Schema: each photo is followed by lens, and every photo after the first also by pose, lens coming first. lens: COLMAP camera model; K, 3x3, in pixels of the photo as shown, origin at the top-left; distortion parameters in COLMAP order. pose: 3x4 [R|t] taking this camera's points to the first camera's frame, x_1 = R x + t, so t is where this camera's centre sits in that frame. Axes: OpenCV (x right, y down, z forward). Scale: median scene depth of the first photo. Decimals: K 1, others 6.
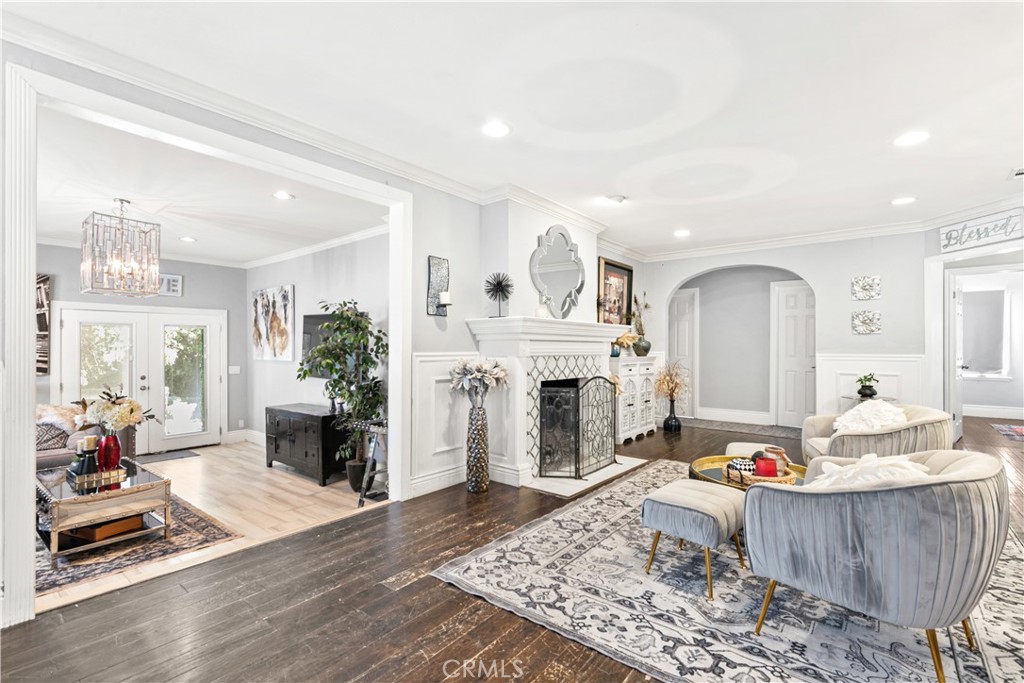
lens RADIAL K [[461.9, 0, 518.8], [0, 461.9, 347.8], [0, 0, 1]] dist [-0.005232, 0.000853]
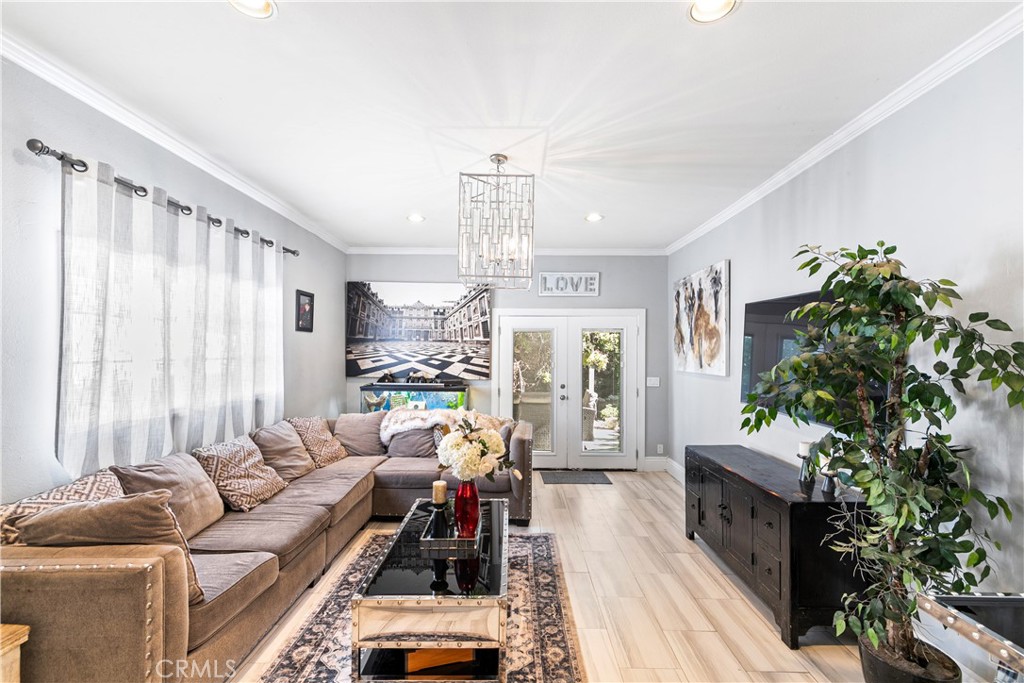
lens RADIAL K [[423.7, 0, 511.8], [0, 423.7, 352.8], [0, 0, 1]] dist [0.002424, -0.000332]
pose [[0.609287, 0.006945, -0.792920, -0.248061], [-0.006517, 0.999972, 0.003751, -0.006427], [0.792923, 0.002881, 0.609315, 0.487408]]
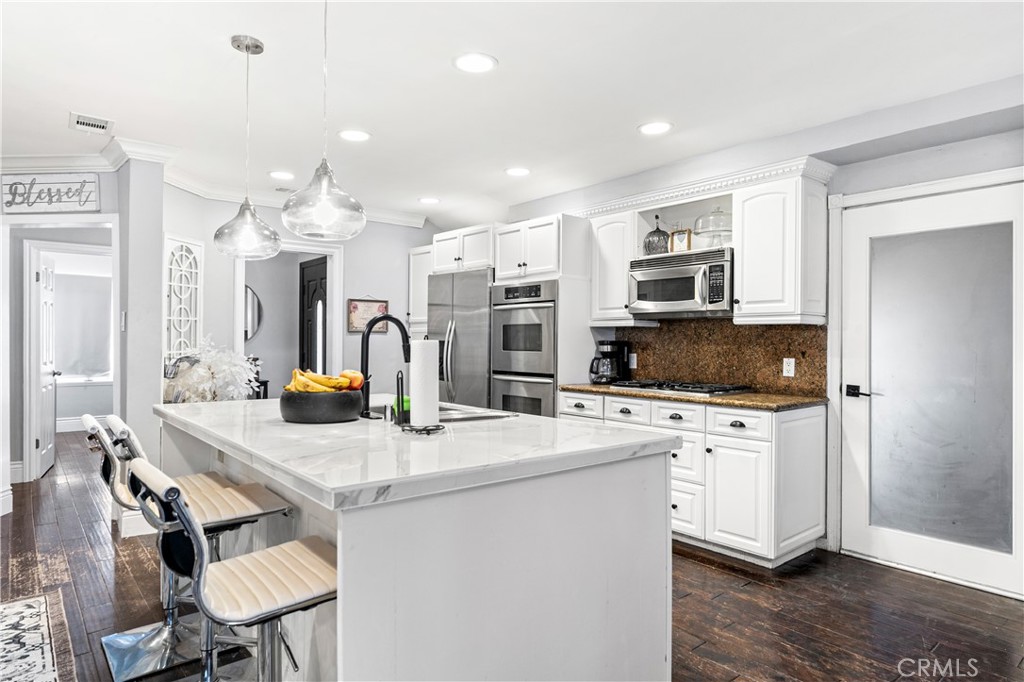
lens RADIAL K [[593.2, 0, 511.6], [0, 593.2, 340.4], [0, 0, 1]] dist [-0.000878, 0.000485]
pose [[0.202736, -0.002675, 0.979230, 0.191082], [-0.000642, 0.999996, 0.002864, -0.018017], [-0.979233, -0.001209, 0.202733, 0.077803]]
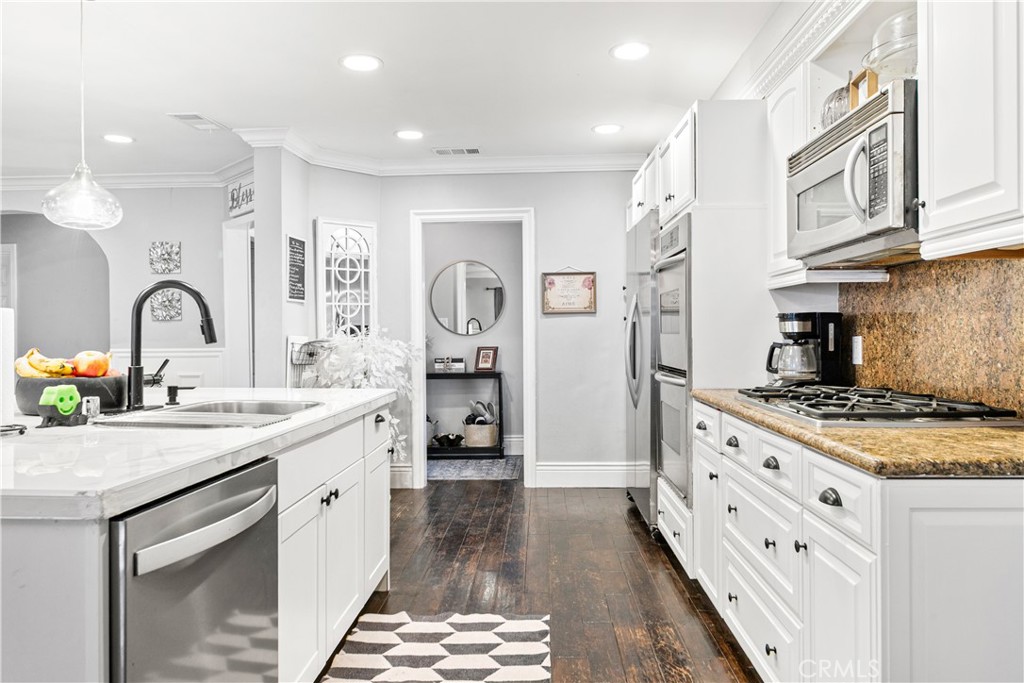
lens RADIAL K [[680.1, 0, 505.4], [0, 680.1, 340.6], [0, 0, 1]] dist [0.010012, 0.002040]
pose [[0.810892, -0.017331, 0.584939, 0.559143], [0.014322, 0.999850, 0.009771, -0.001635], [-0.585020, 0.000454, 0.811019, -0.190004]]
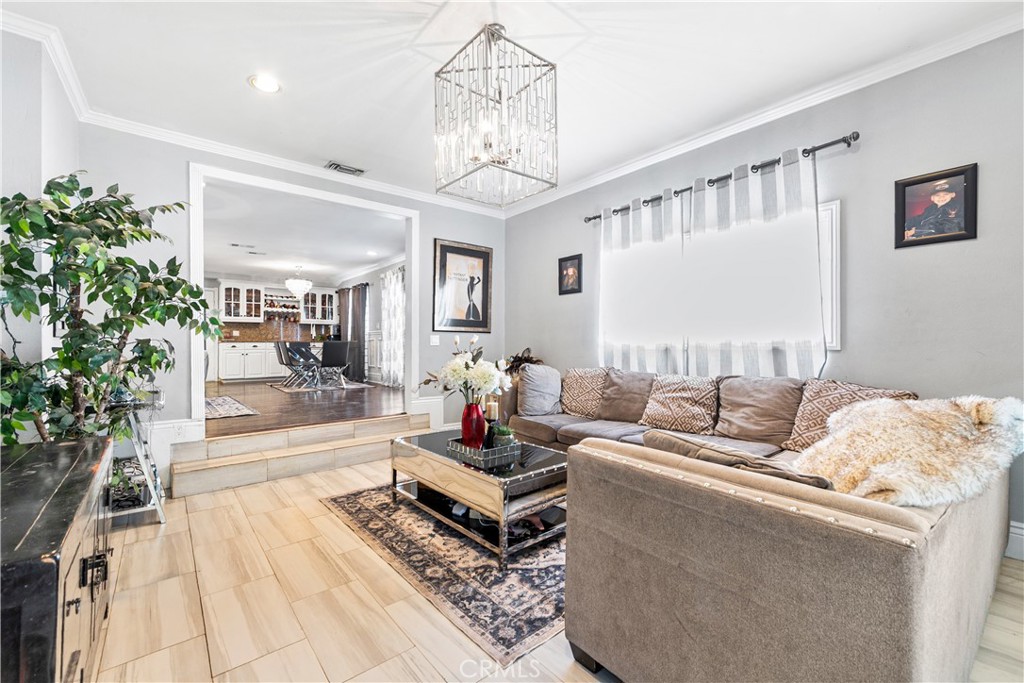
lens RADIAL K [[423.7, 0, 510.6], [0, 423.7, 337.4], [0, 0, 1]] dist [0.002424, -0.000332]
pose [[-0.979323, 0.008771, 0.202112, -0.816449], [0.006025, 0.999881, -0.014197, 0.068950], [-0.202212, -0.012686, -0.979260, 1.251014]]
